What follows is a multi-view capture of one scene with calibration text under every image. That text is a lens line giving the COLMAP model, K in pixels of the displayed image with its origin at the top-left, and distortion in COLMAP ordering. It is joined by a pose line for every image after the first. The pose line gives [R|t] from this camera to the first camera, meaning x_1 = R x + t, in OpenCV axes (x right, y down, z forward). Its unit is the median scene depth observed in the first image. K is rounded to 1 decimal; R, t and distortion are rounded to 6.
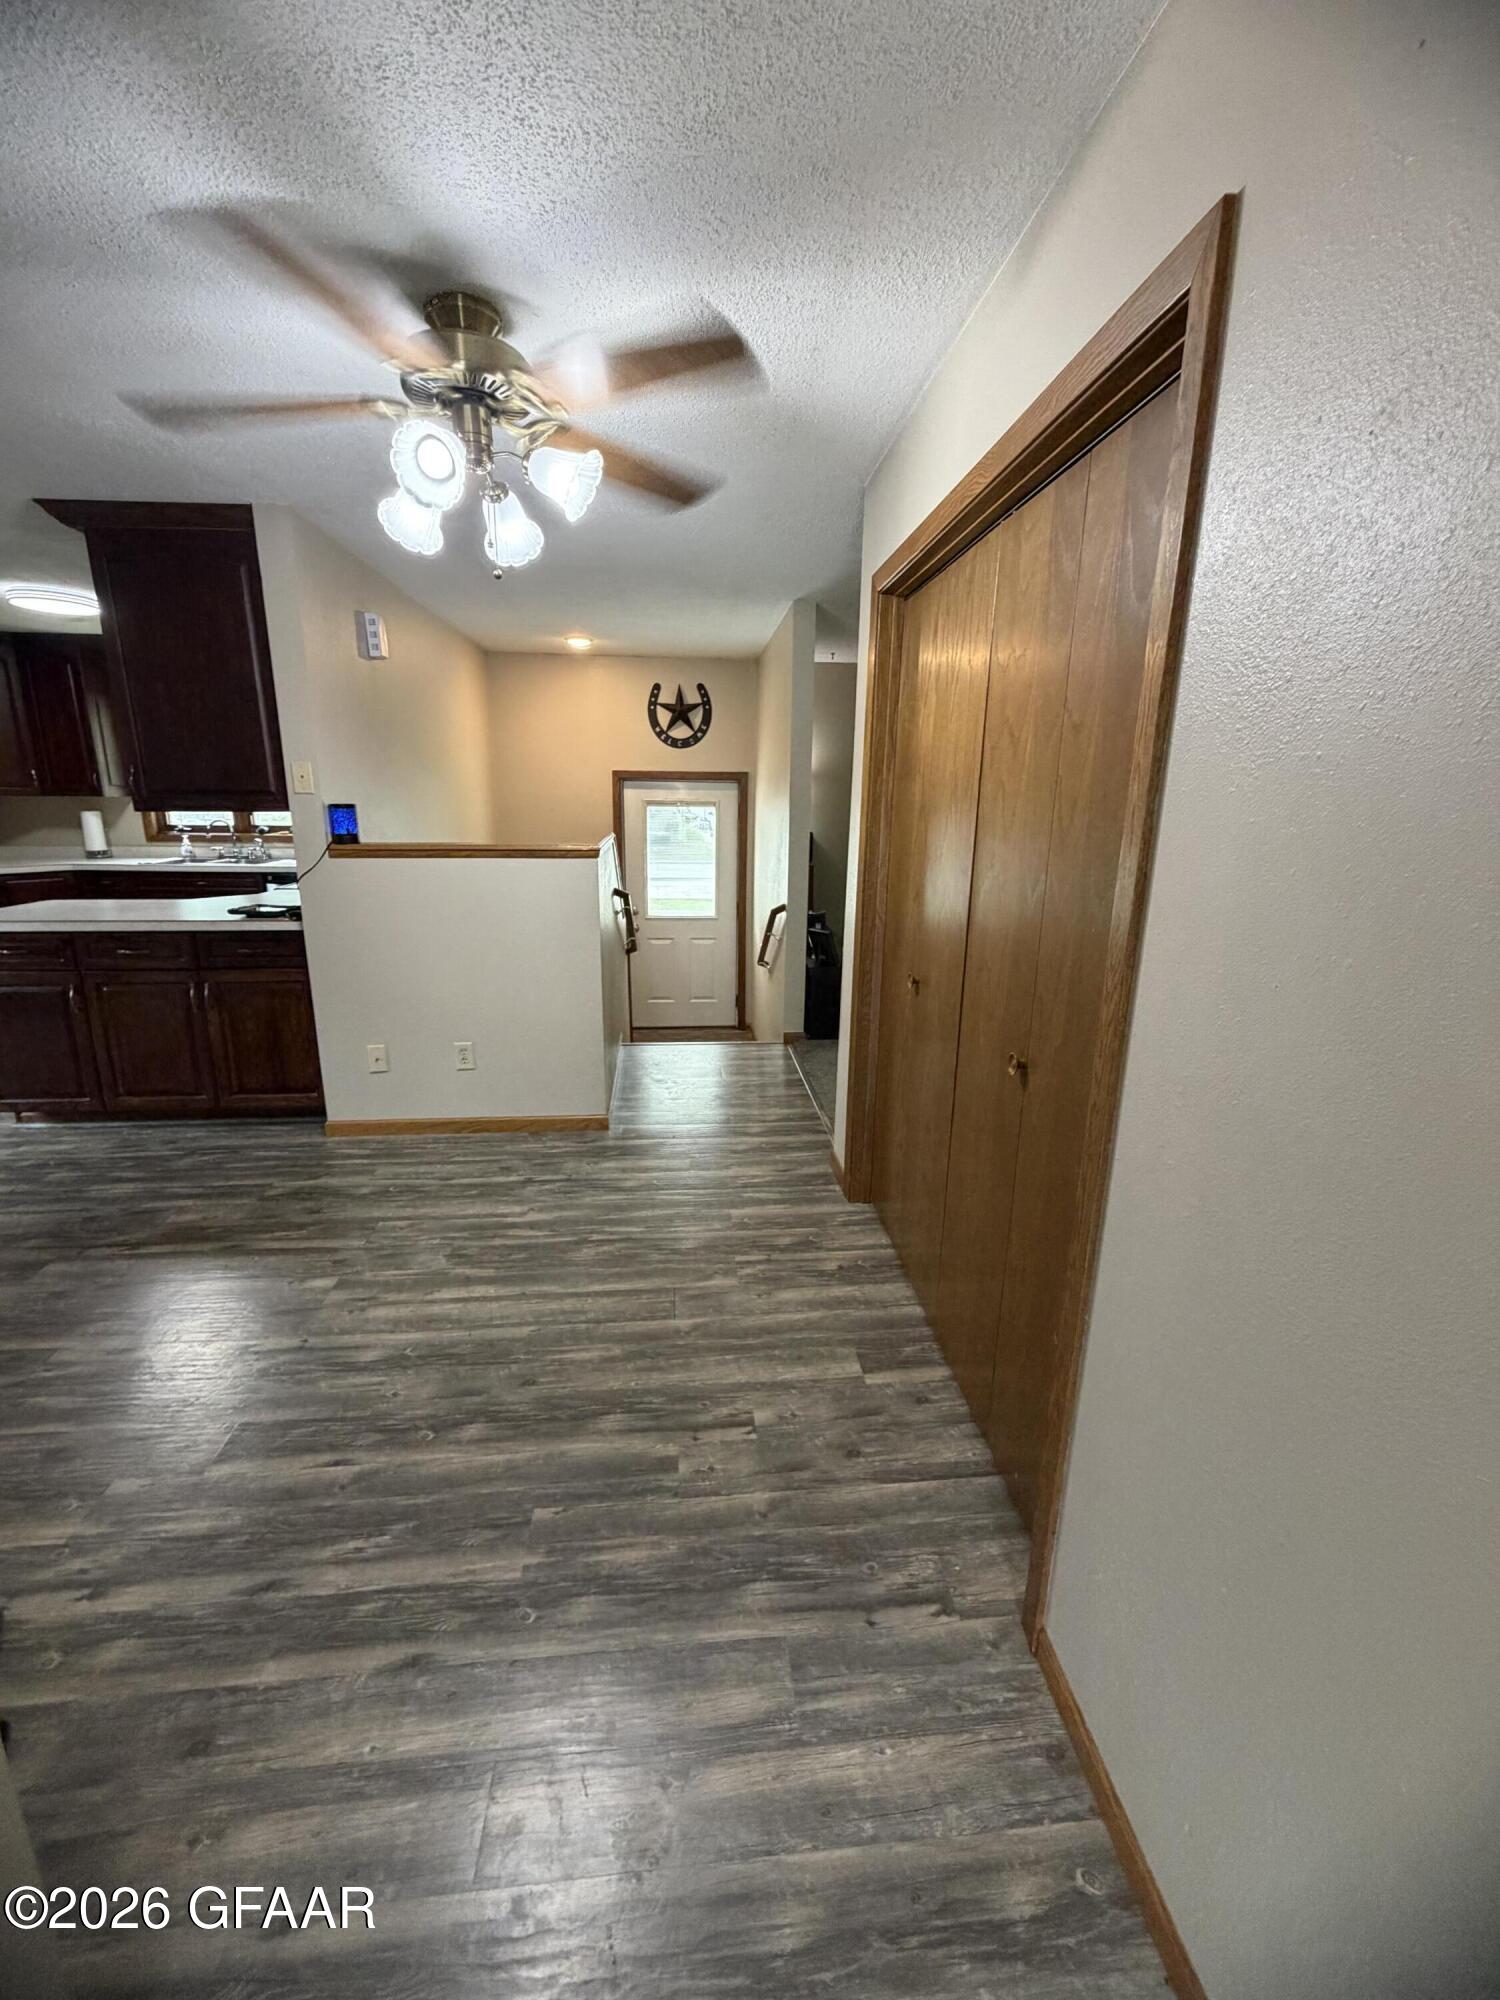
lens RADIAL K [[794.6, 0, 750.1], [0, 794.6, 997.8], [0, 0, 1]] dist [-0.001216, 0.000081]
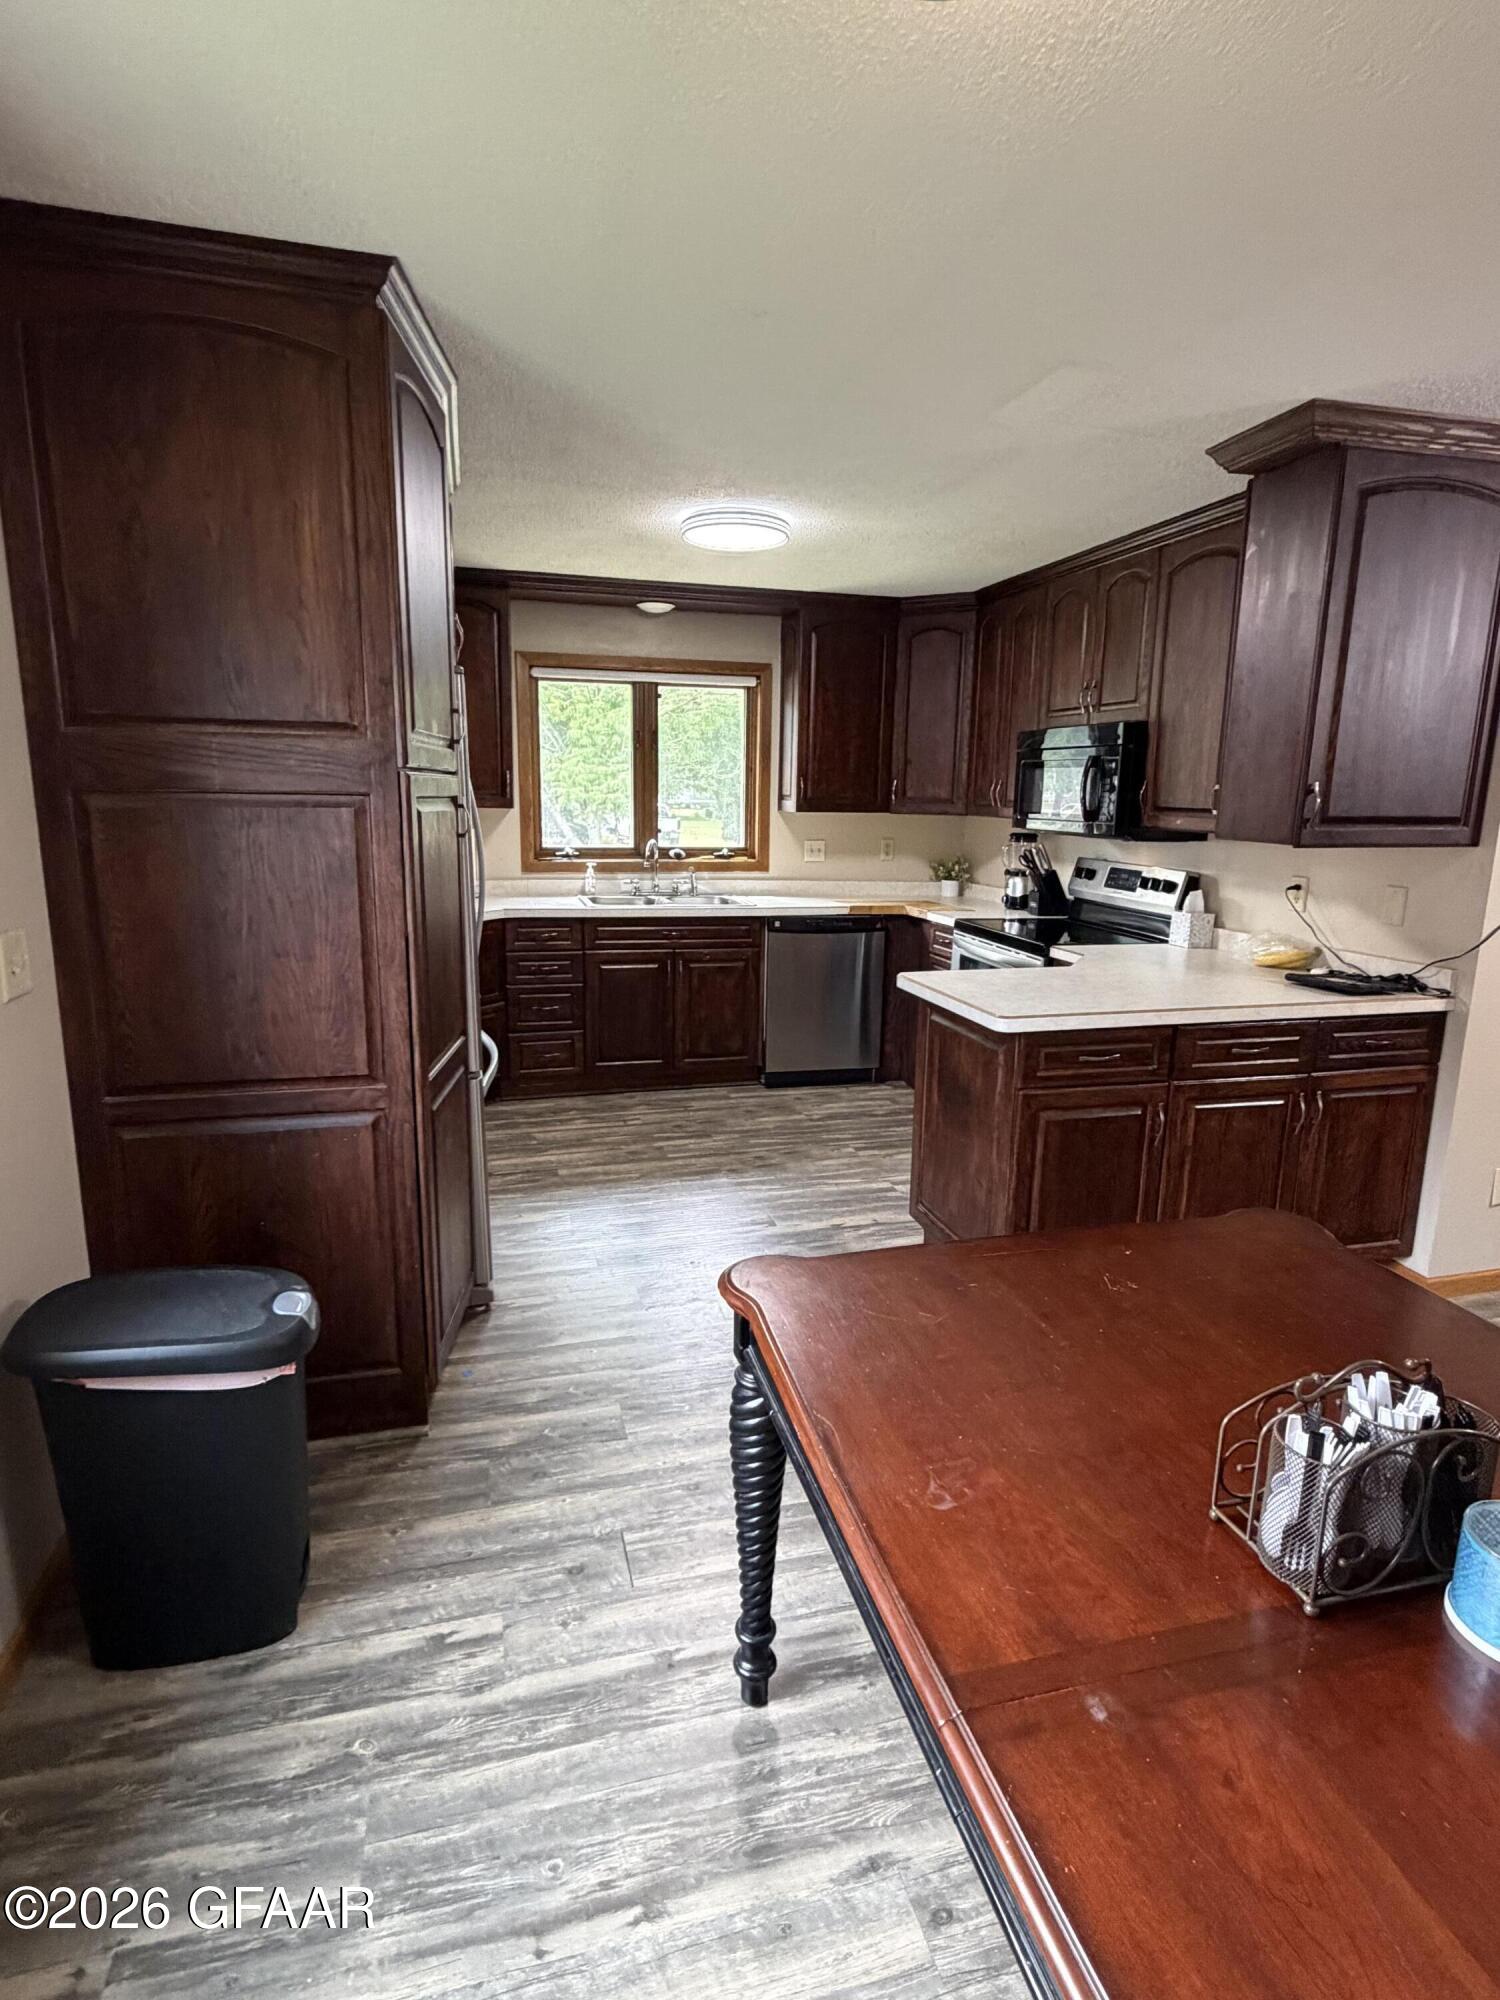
lens RADIAL K [[1029.6, 0, 752.9], [0, 1029.6, 1001.3], [0, 0, 1]] dist [-0.005503, 0.000979]
pose [[0.985185, -0.030735, 0.168717, -1.323229], [0.038002, 0.998476, -0.040015, -0.080167], [-0.167230, 0.045834, 0.984852, 0.190945]]
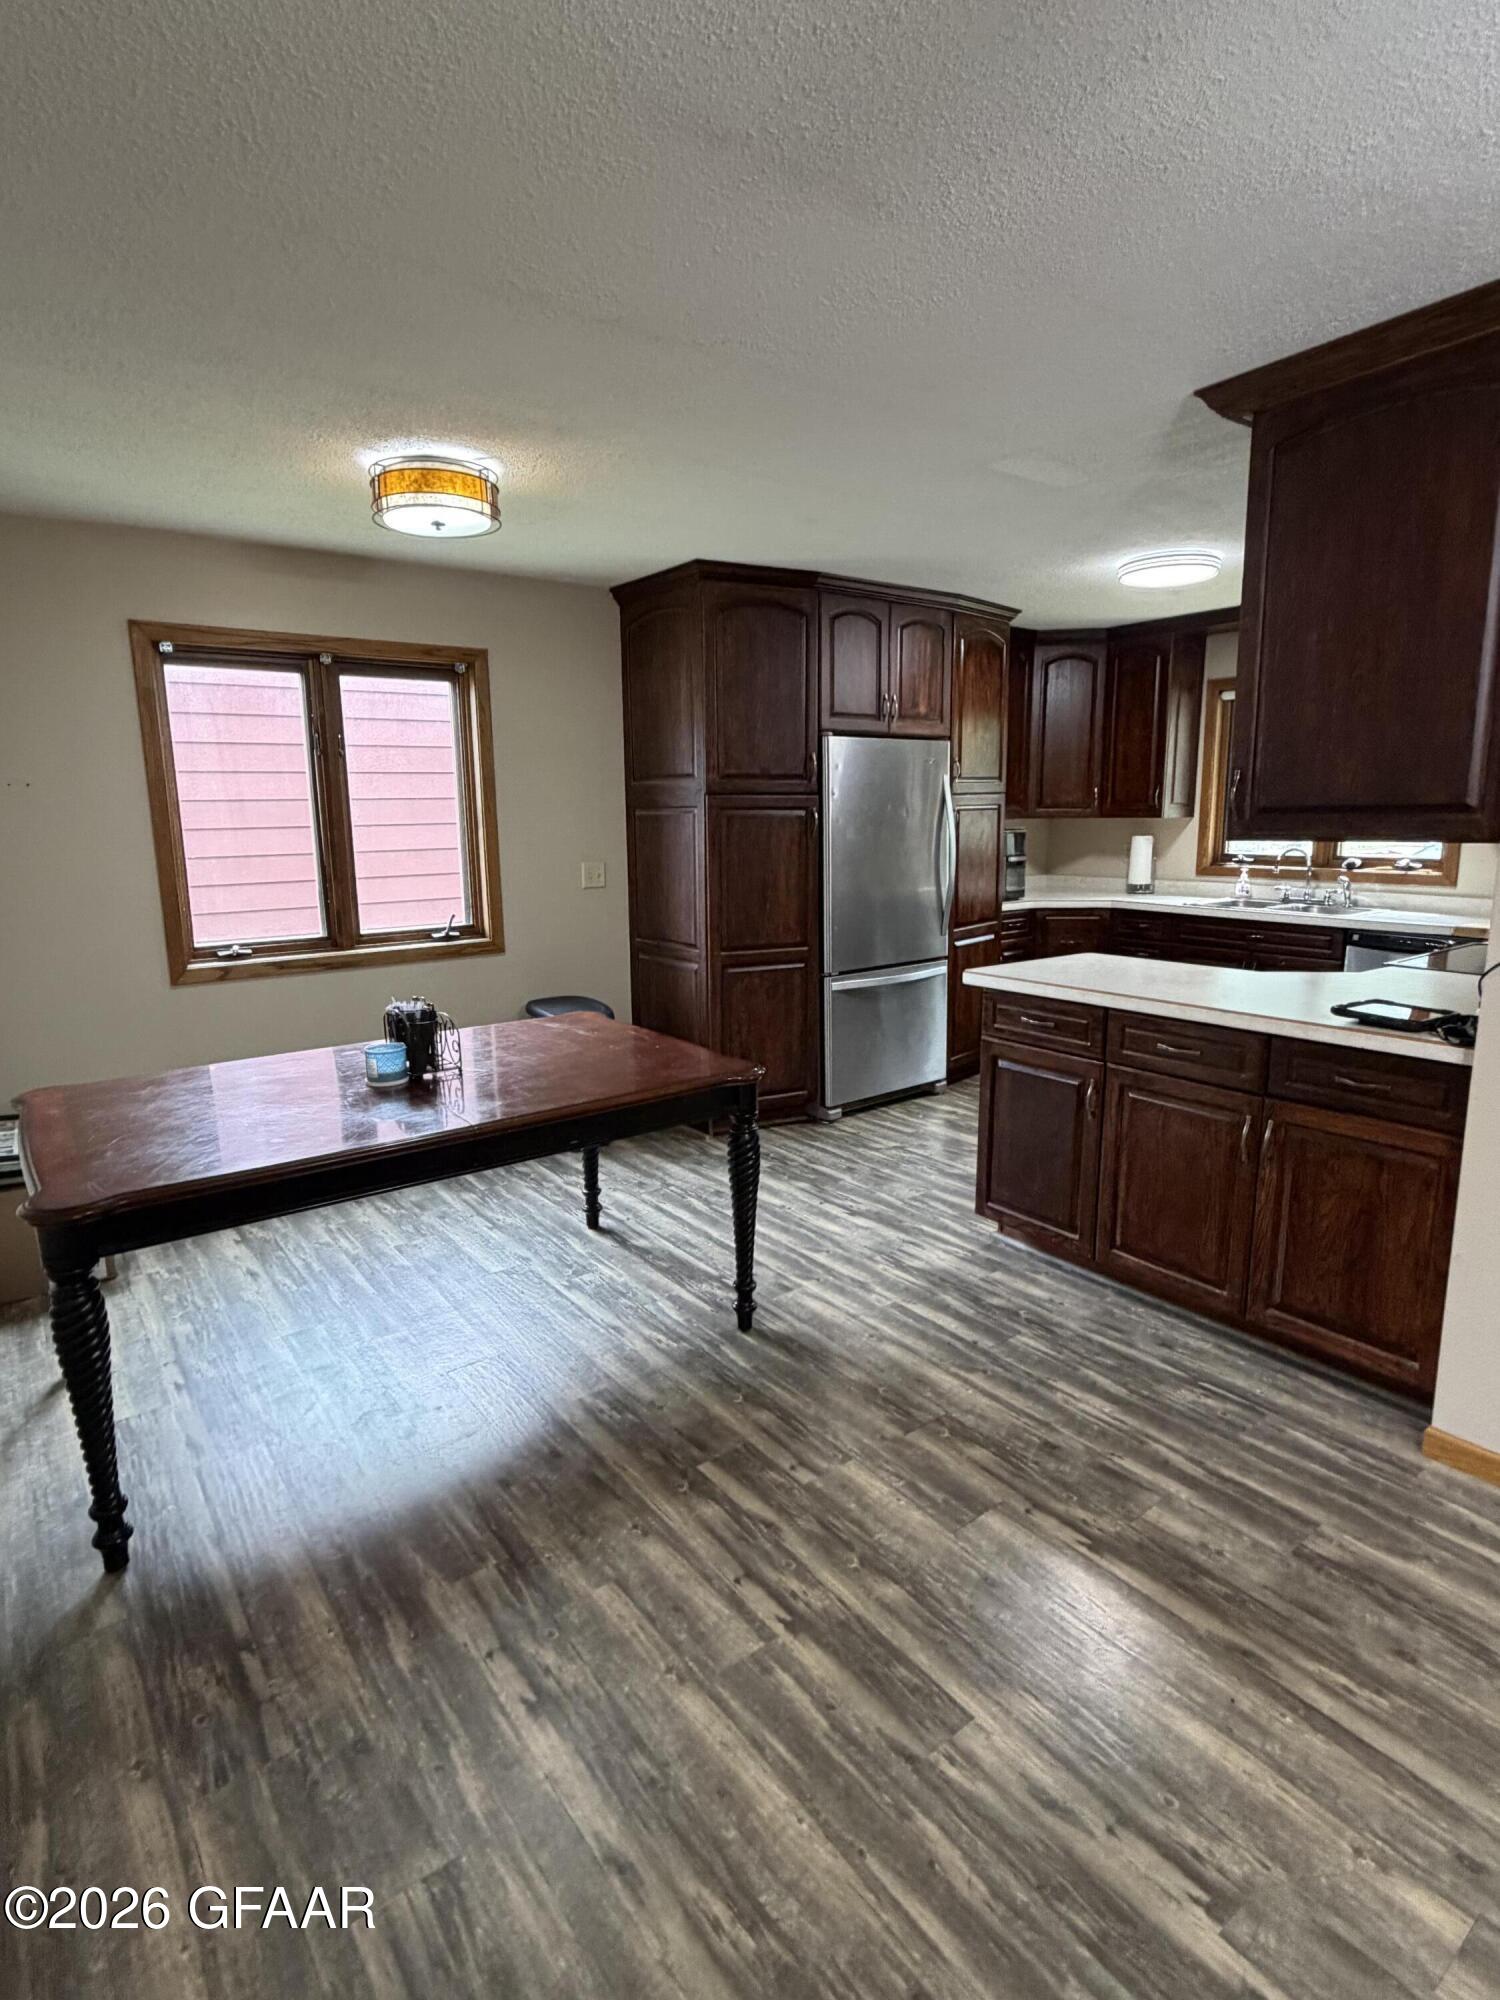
lens RADIAL K [[1029.6, 0, 743.6], [0, 1029.6, 998.5], [0, 0, 1]] dist [-0.005503, 0.000979]
pose [[0.516231, 0.133260, -0.846018, -0.240814], [-0.192159, 0.980658, 0.037214, -0.060855], [0.834614, 0.143360, 0.531854, 0.232331]]
